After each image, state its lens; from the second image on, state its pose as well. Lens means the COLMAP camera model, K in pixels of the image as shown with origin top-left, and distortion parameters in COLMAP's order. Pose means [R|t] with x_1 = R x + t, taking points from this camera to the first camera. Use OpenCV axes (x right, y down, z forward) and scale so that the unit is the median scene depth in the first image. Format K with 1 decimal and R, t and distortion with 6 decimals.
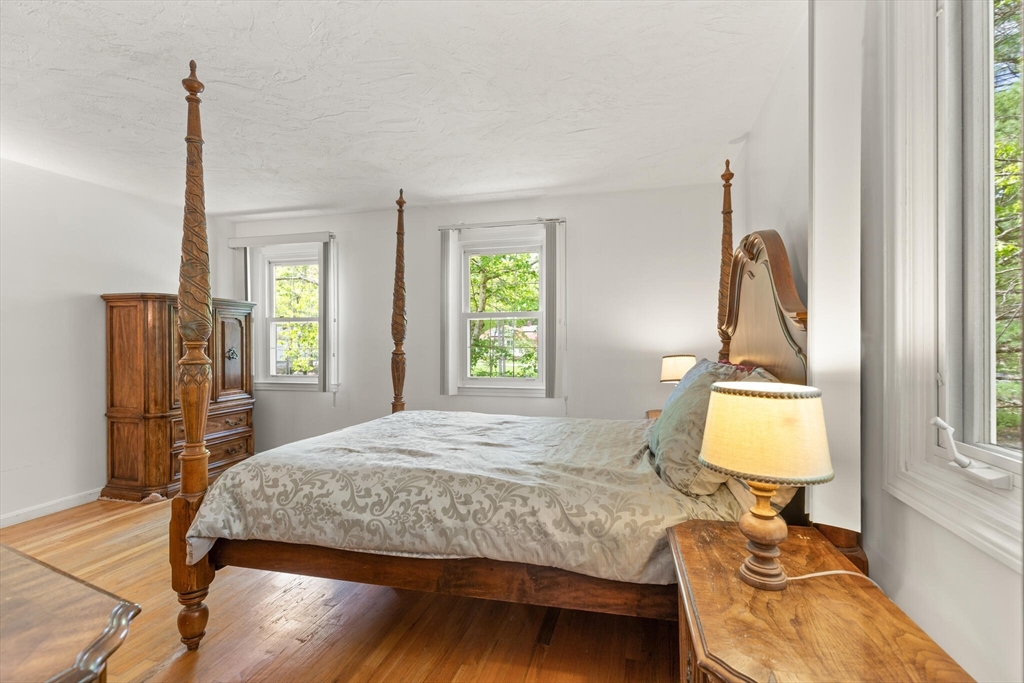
lens RADIAL K [[470.9, 0, 510.0], [0, 470.9, 340.8], [0, 0, 1]] dist [0.010869, -0.000171]
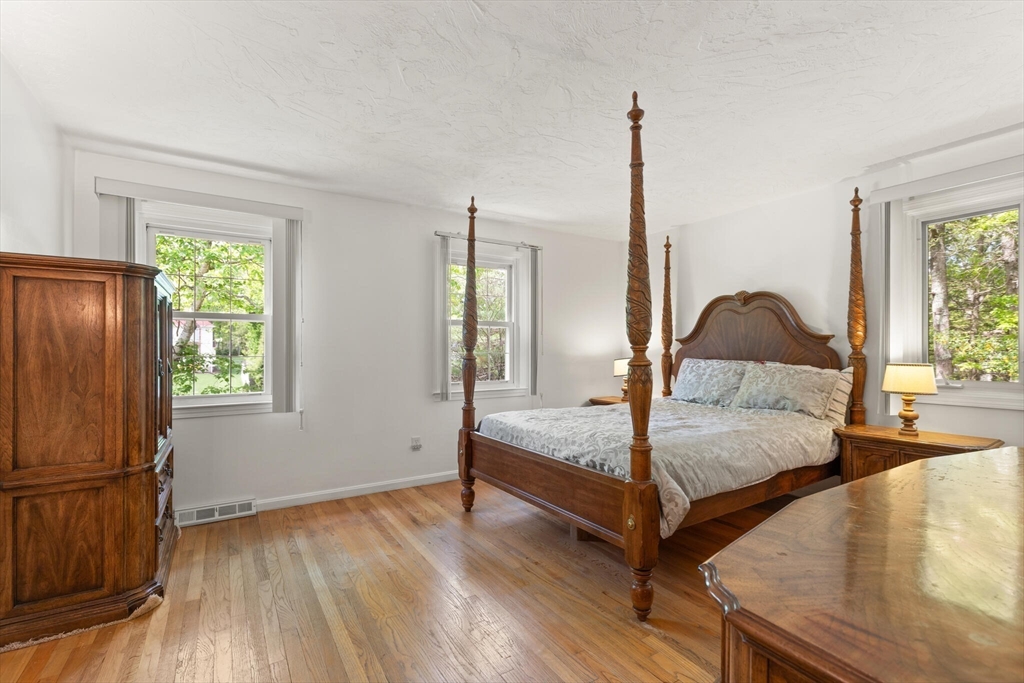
lens RADIAL K [[470.9, 0, 514.5], [0, 470.9, 347.5], [0, 0, 1]] dist [0.010869, -0.000171]
pose [[0.673894, 0.004504, 0.738815, -0.860251], [-0.002156, 0.999989, -0.004129, 0.005620], [-0.738825, 0.001190, 0.673896, 0.238481]]
